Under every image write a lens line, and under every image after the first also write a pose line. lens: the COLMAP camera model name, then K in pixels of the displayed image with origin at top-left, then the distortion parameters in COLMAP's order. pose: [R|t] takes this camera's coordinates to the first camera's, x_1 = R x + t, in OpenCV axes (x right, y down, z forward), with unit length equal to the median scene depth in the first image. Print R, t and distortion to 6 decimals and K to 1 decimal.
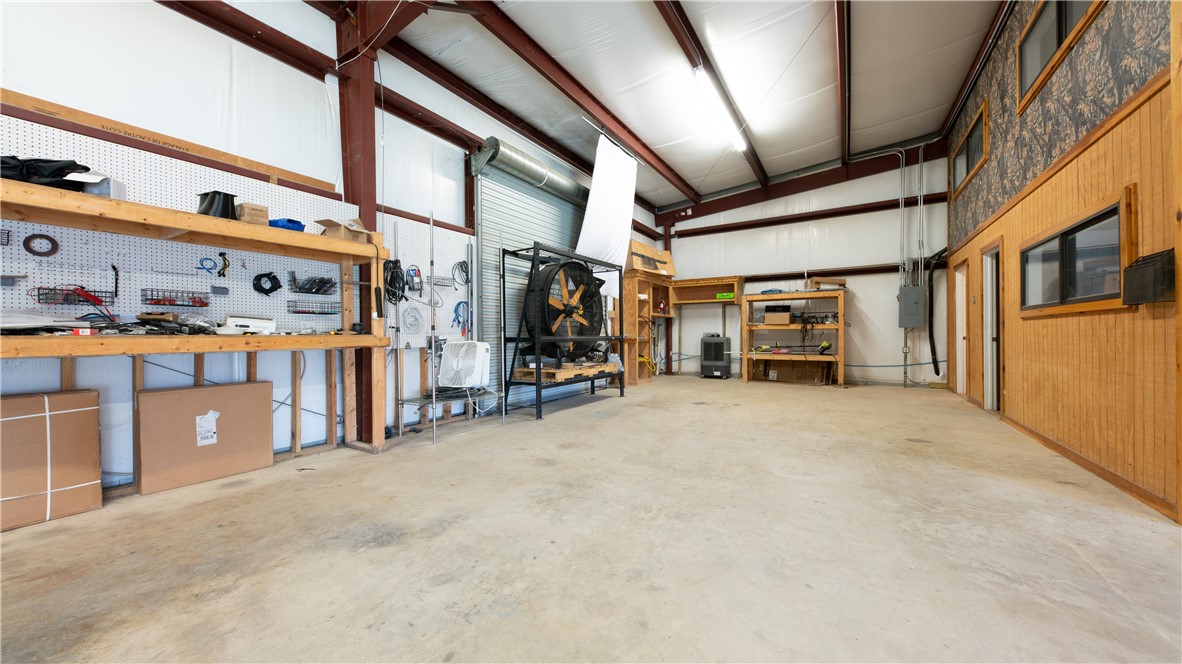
lens RADIAL K [[415.2, 0, 596.4], [0, 415.2, 337.3], [0, 0, 1]] dist [0.001226, -0.000287]
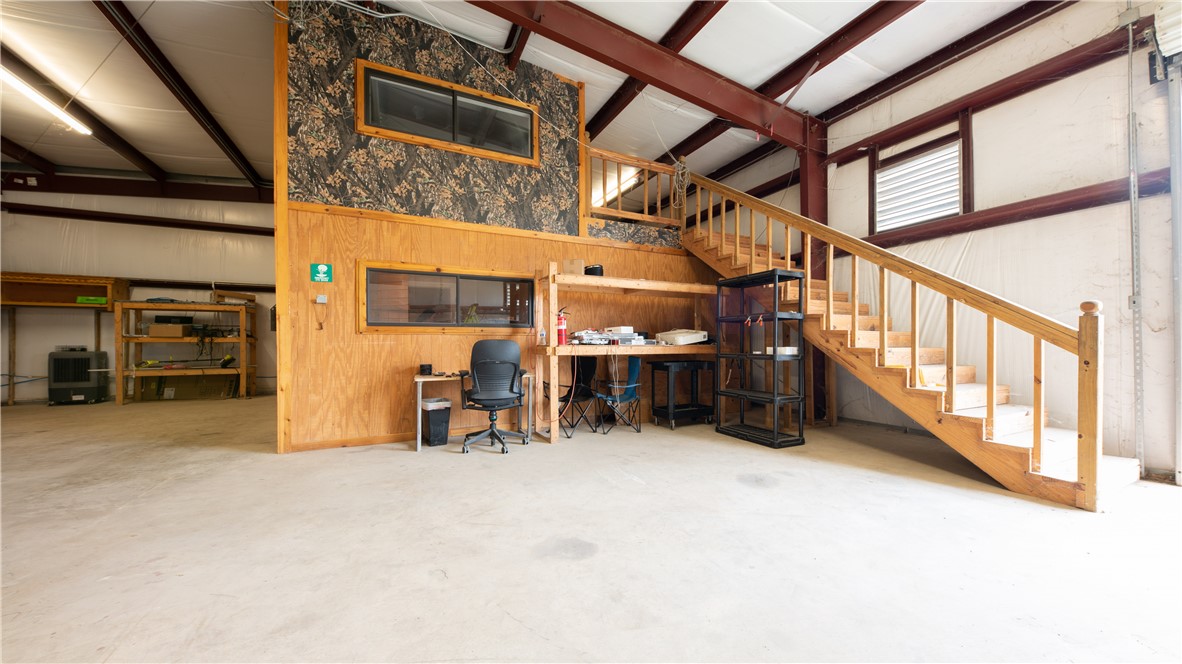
lens RADIAL K [[421.5, 0, 599.3], [0, 421.5, 343.4], [0, 0, 1]] dist [-0.001873, -0.000642]
pose [[0.514981, 0.006045, 0.857180, 0.142583], [0.007079, 0.999911, -0.011305, 0.000427], [-0.857172, 0.011889, 0.514893, -0.317154]]
